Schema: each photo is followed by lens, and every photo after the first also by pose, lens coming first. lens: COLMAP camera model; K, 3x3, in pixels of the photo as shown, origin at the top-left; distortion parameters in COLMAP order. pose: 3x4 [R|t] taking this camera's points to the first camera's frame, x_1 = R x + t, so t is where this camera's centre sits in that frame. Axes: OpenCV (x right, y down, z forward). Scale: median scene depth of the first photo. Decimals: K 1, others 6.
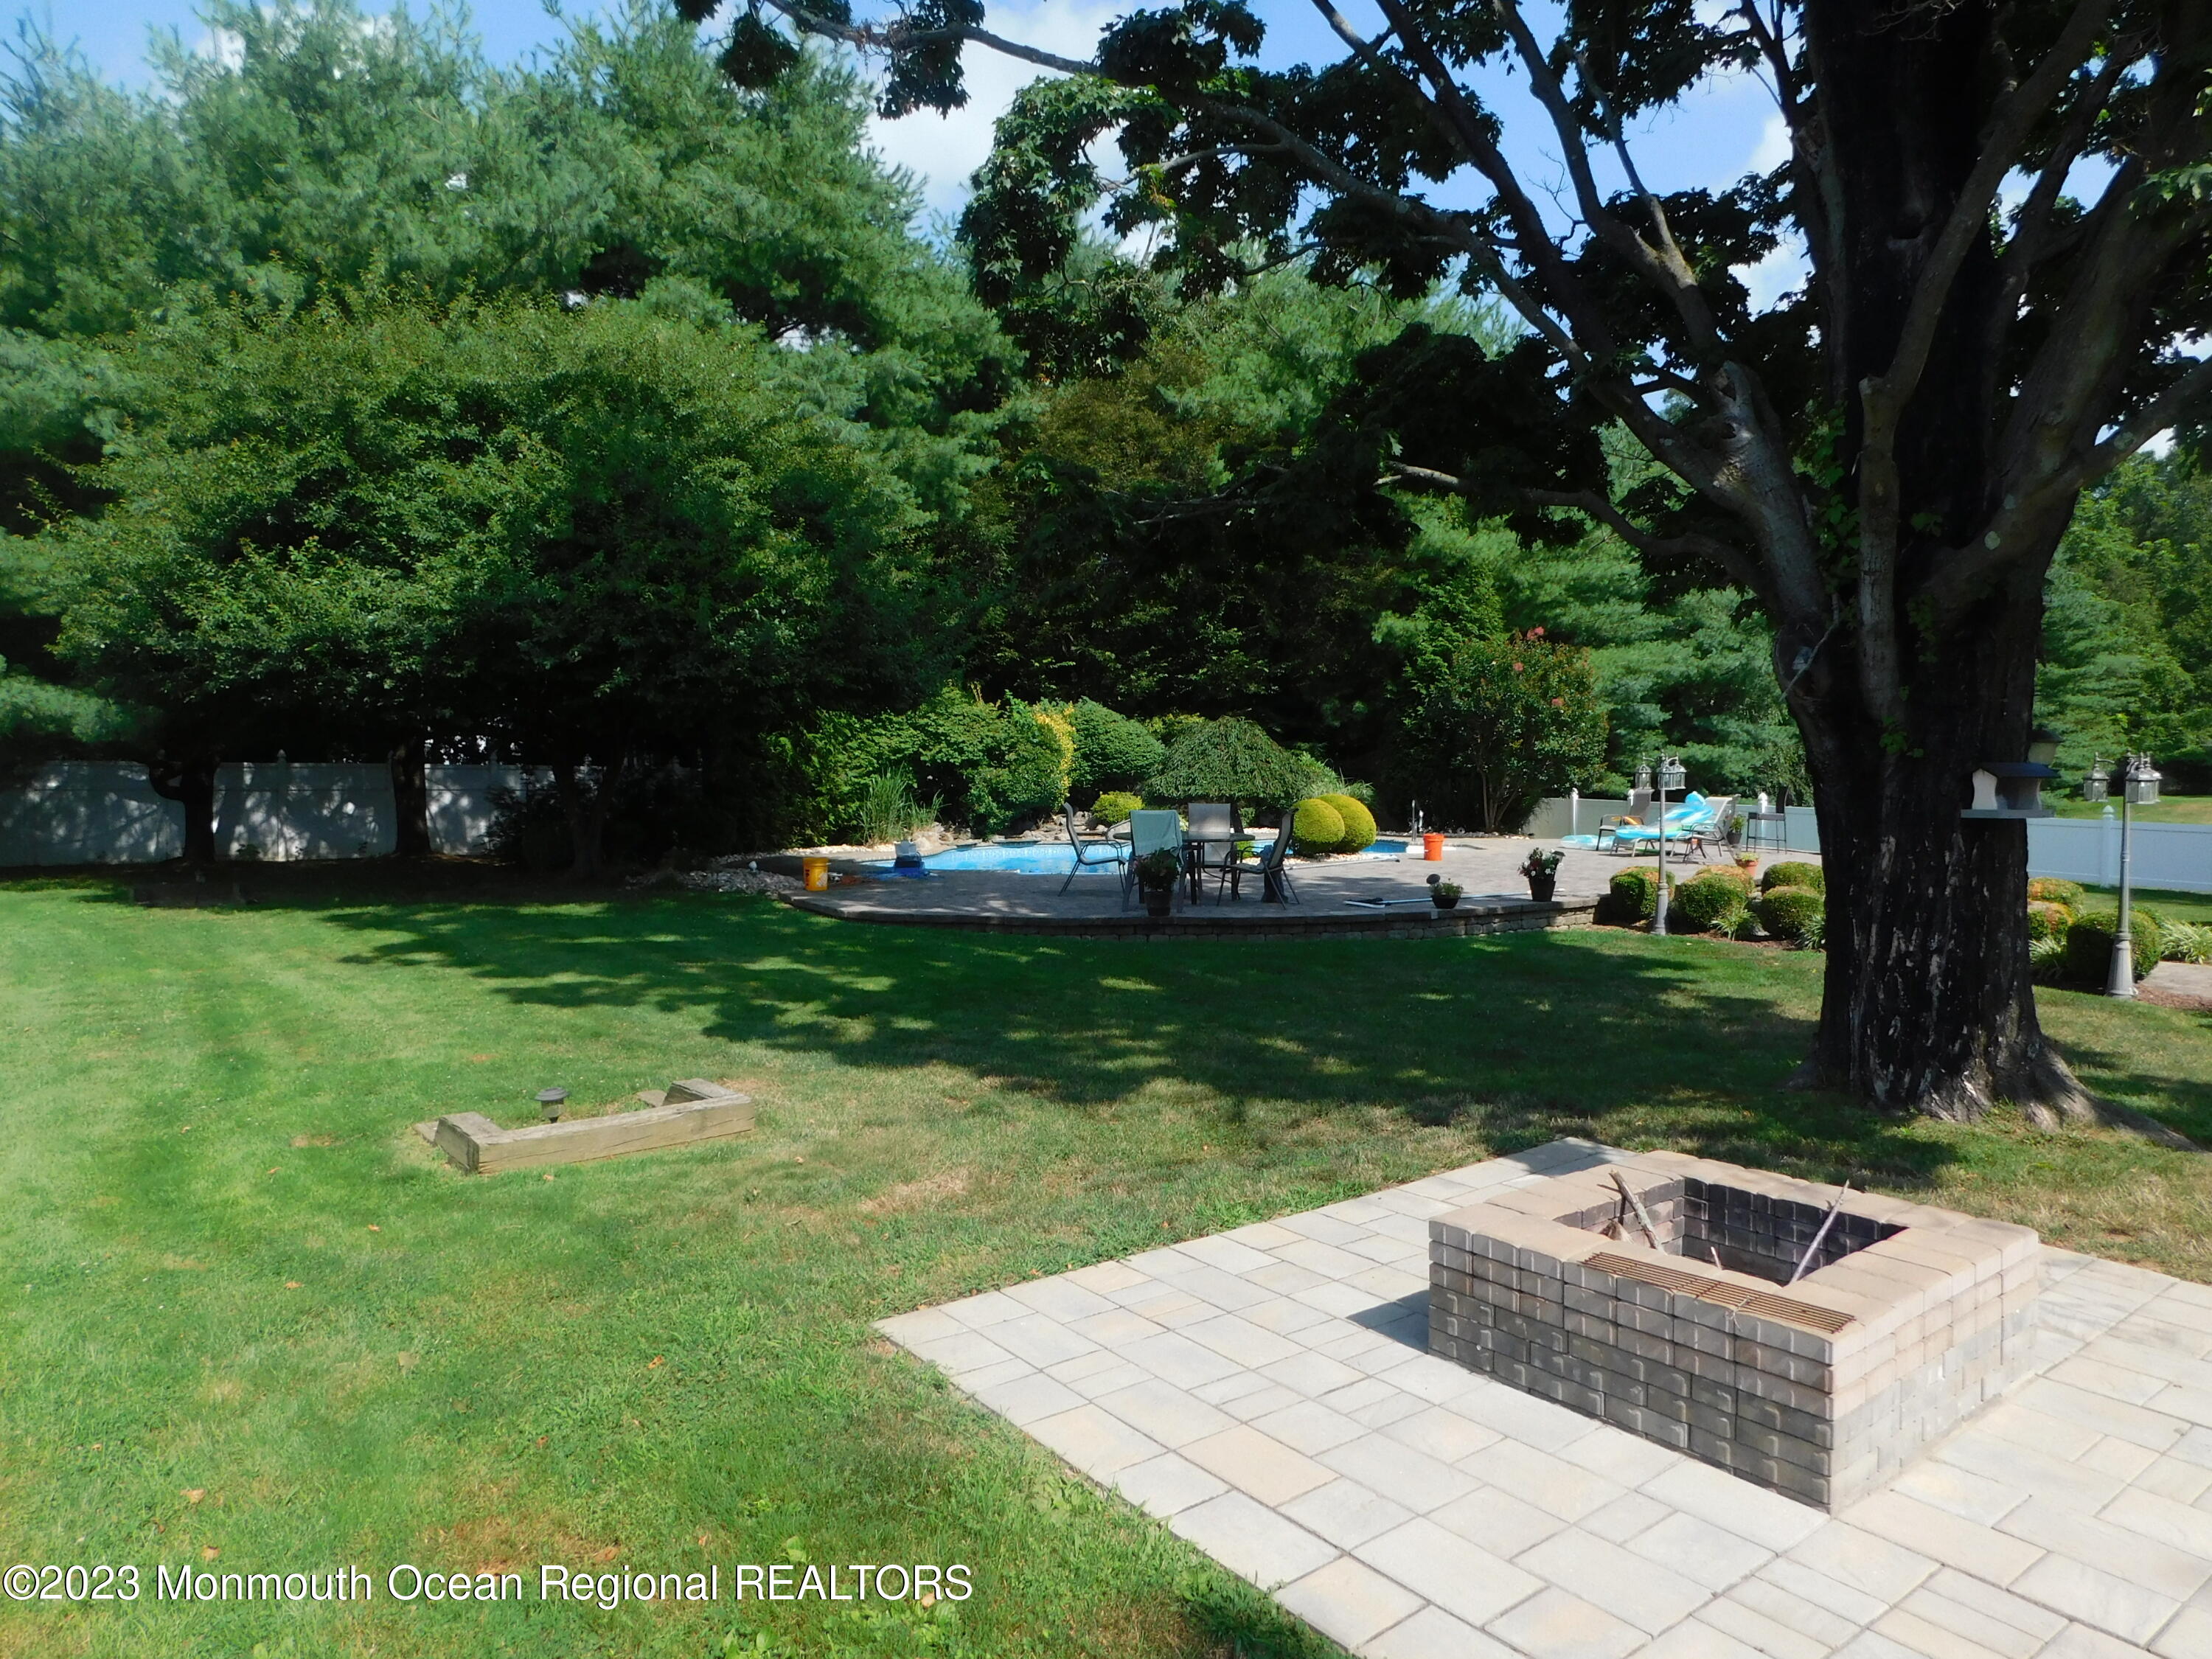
lens RADIAL K [[1464.3, 0, 1120.3], [0, 1464.3, 834.5], [0, 0, 1]] dist [-0.071013, 0.058262]
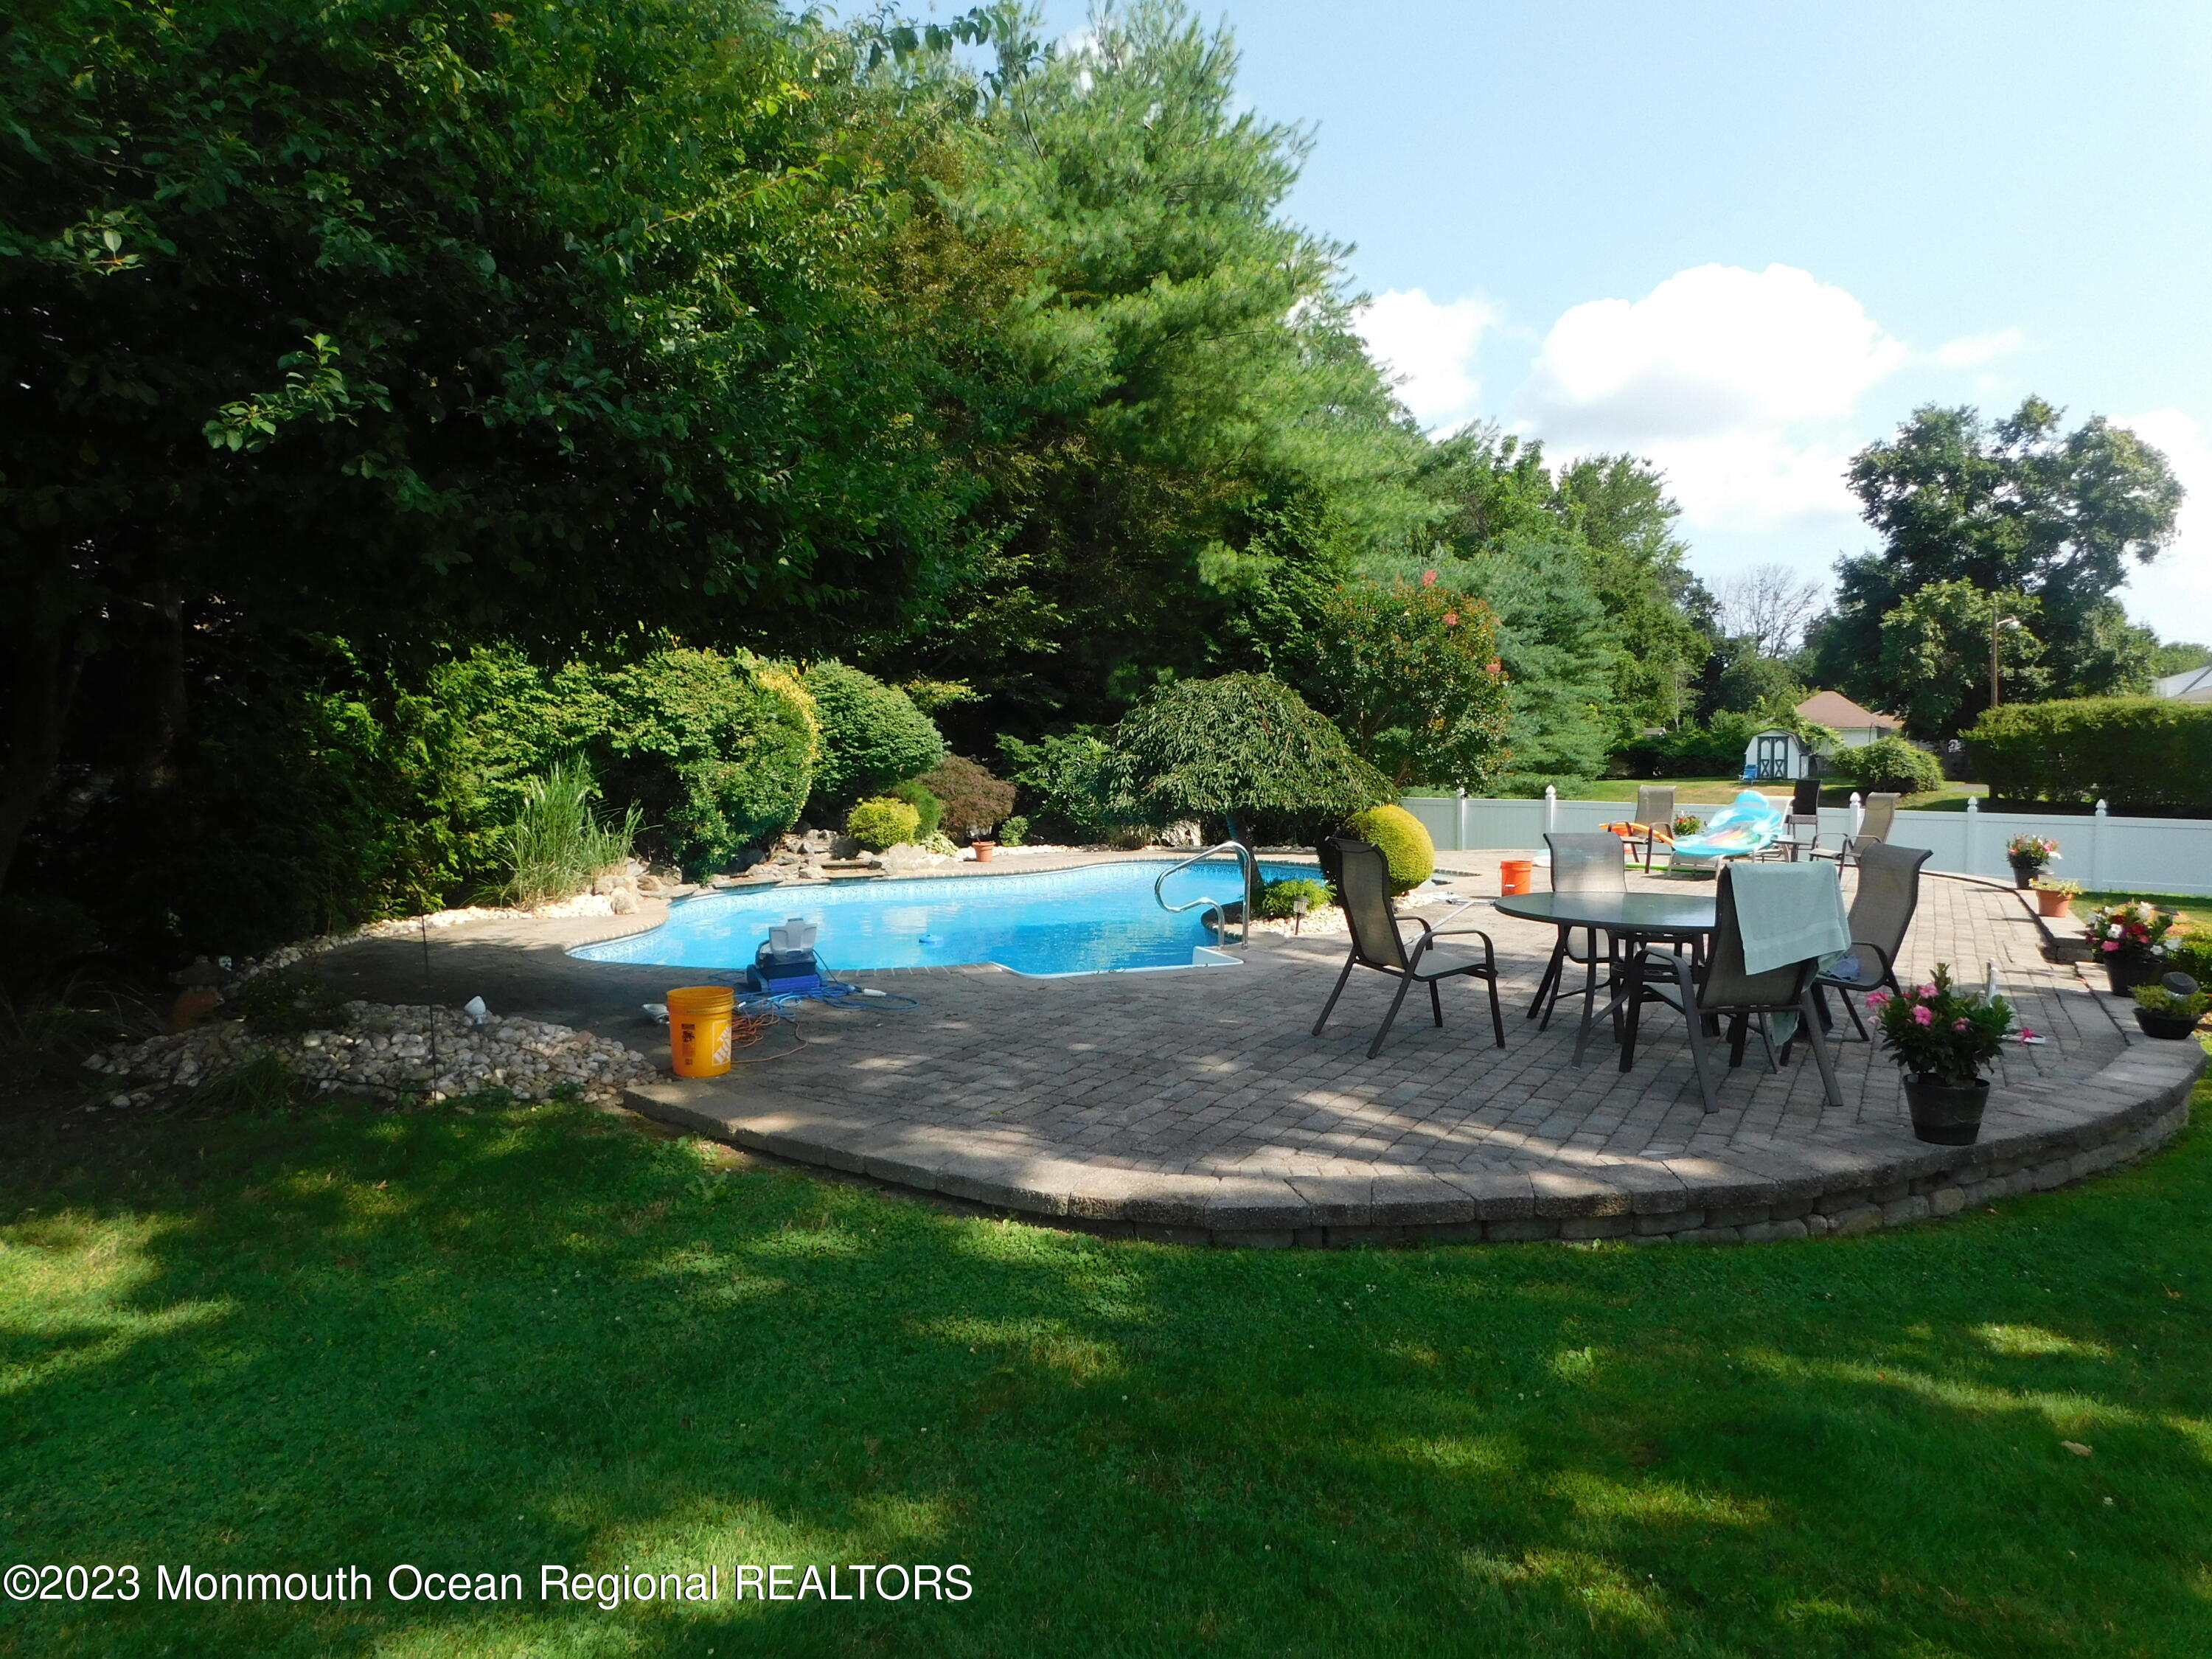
lens RADIAL K [[1464.3, 0, 1110.3], [0, 1464.3, 811.1], [0, 0, 1]] dist [-0.071013, 0.058262]
pose [[0.918255, -0.017477, 0.395604, -0.175494], [0.020940, 0.999771, -0.004437, -0.019751], [-0.395436, 0.012359, 0.918410, 0.404787]]
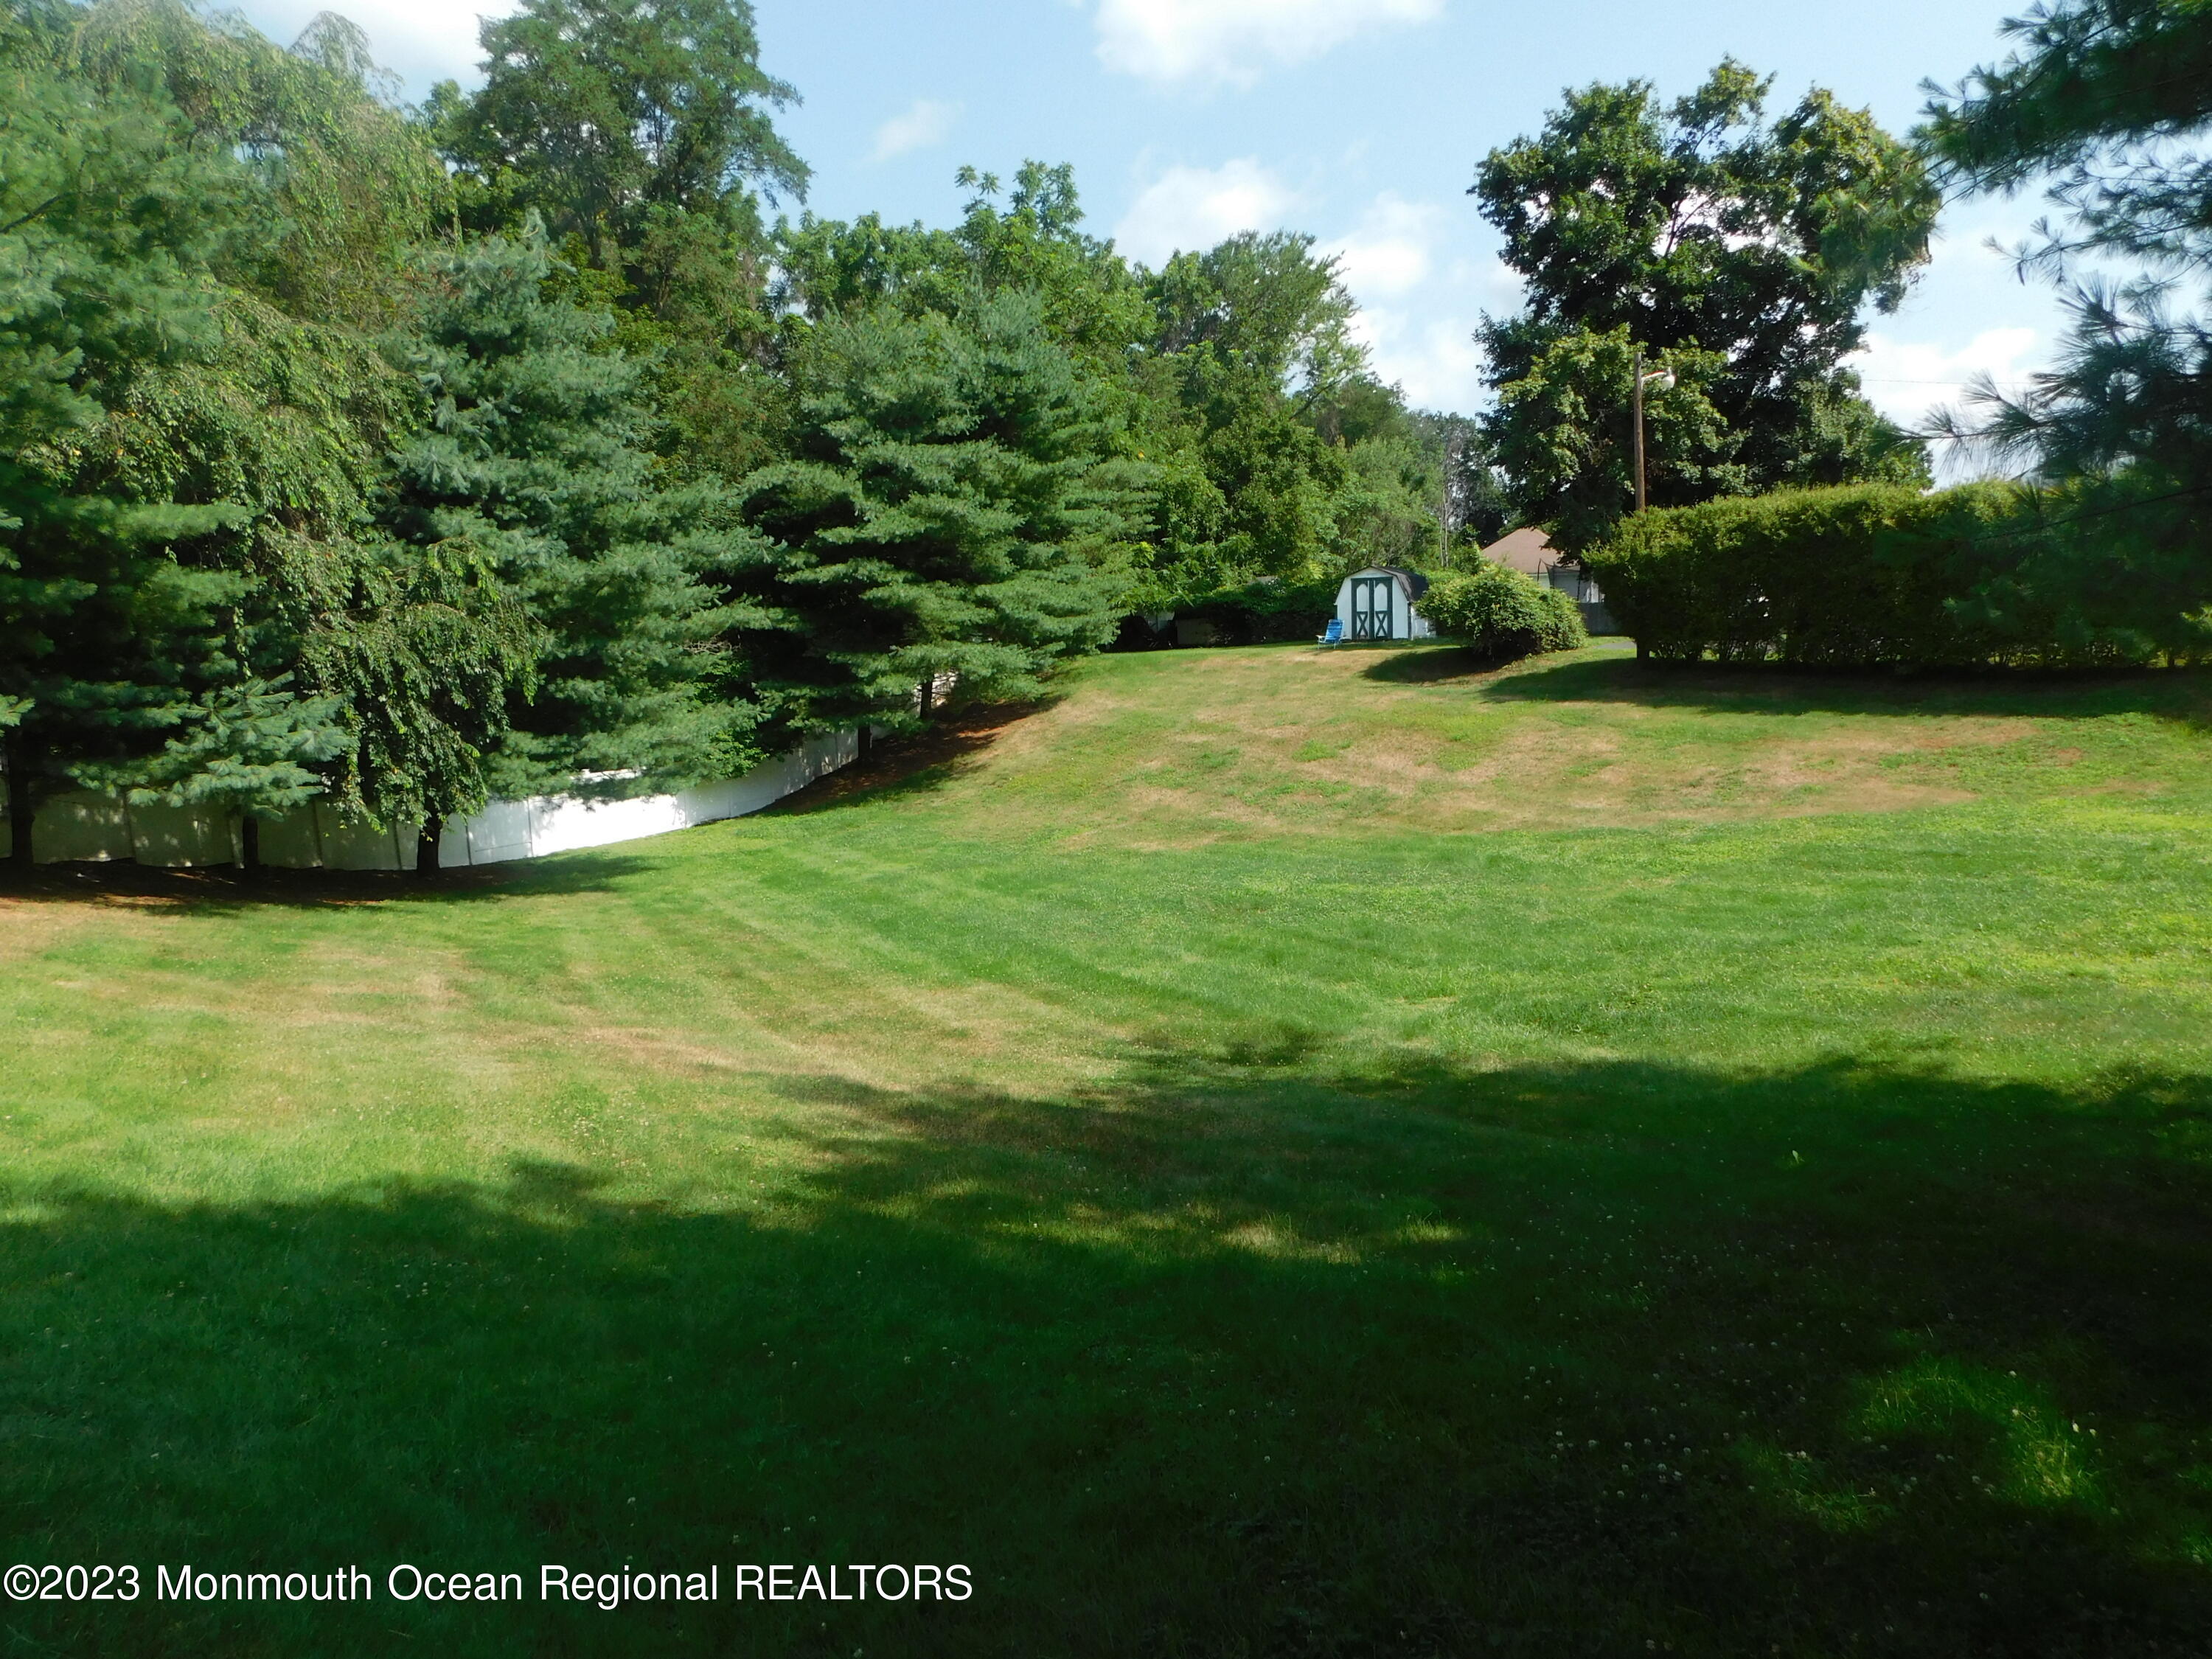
lens RADIAL K [[1464.3, 0, 1098.5], [0, 1464.3, 815.5], [0, 0, 1]] dist [-0.071013, 0.058262]
pose [[0.879495, -0.085687, 0.468131, 0.838774], [0.055117, 0.995378, 0.078645, -0.007888], [-0.472706, -0.043366, 0.880153, 0.908104]]
